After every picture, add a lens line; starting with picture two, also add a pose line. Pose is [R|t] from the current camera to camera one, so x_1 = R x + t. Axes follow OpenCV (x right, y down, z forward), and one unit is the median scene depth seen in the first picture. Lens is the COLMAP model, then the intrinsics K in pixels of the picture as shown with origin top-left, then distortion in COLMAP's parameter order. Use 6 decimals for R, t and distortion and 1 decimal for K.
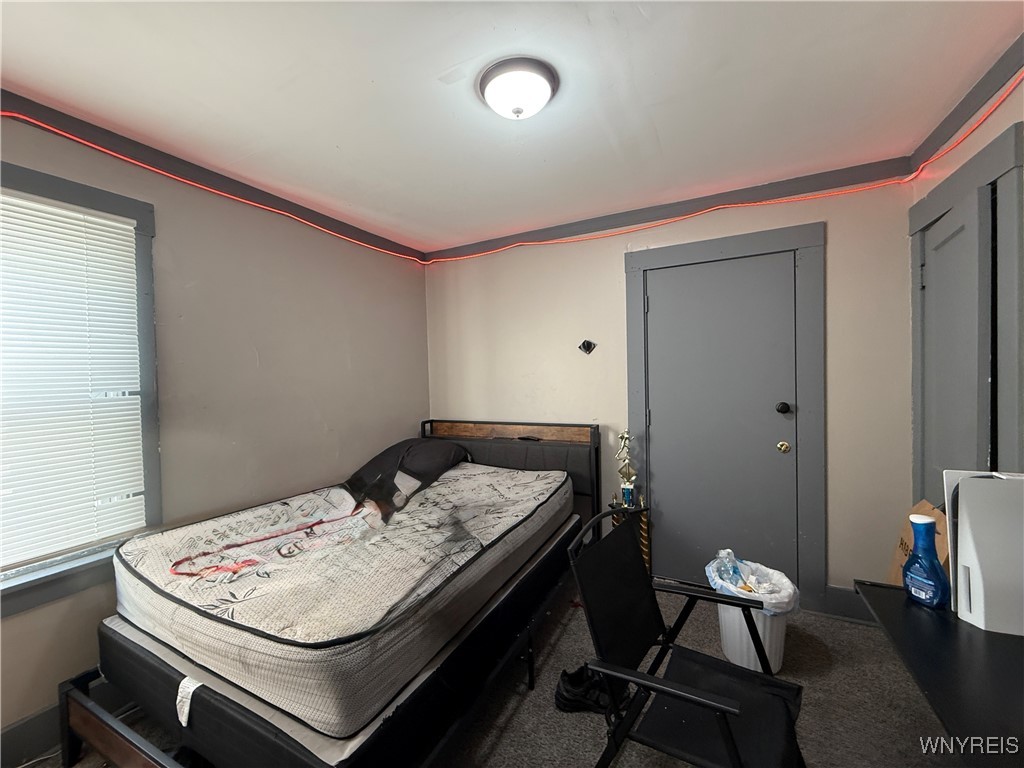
lens RADIAL K [[408.8, 0, 510.4], [0, 408.8, 384.4], [0, 0, 1]] dist [0.000566, 0.000212]
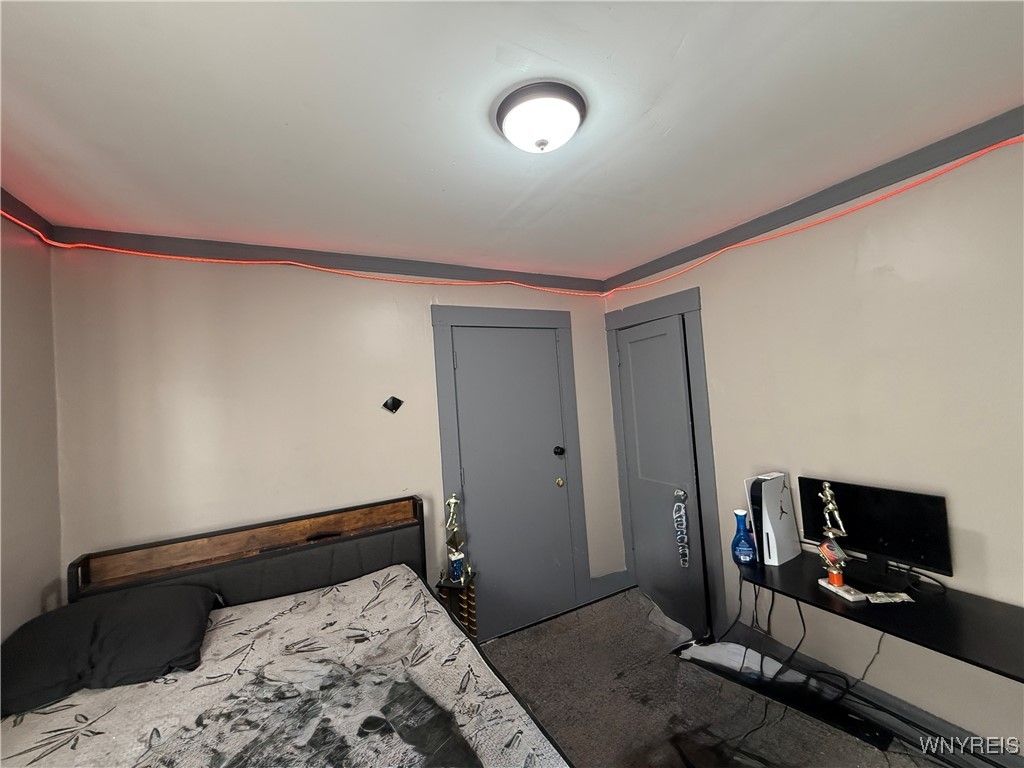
lens RADIAL K [[408.8, 0, 510.4], [0, 408.8, 384.4], [0, 0, 1]] dist [0.000566, 0.000212]
pose [[0.563431, 0.014236, 0.826041, -0.410407], [0.071808, 0.995224, -0.066131, -0.065745], [-0.823037, 0.096577, 0.559717, 0.355608]]
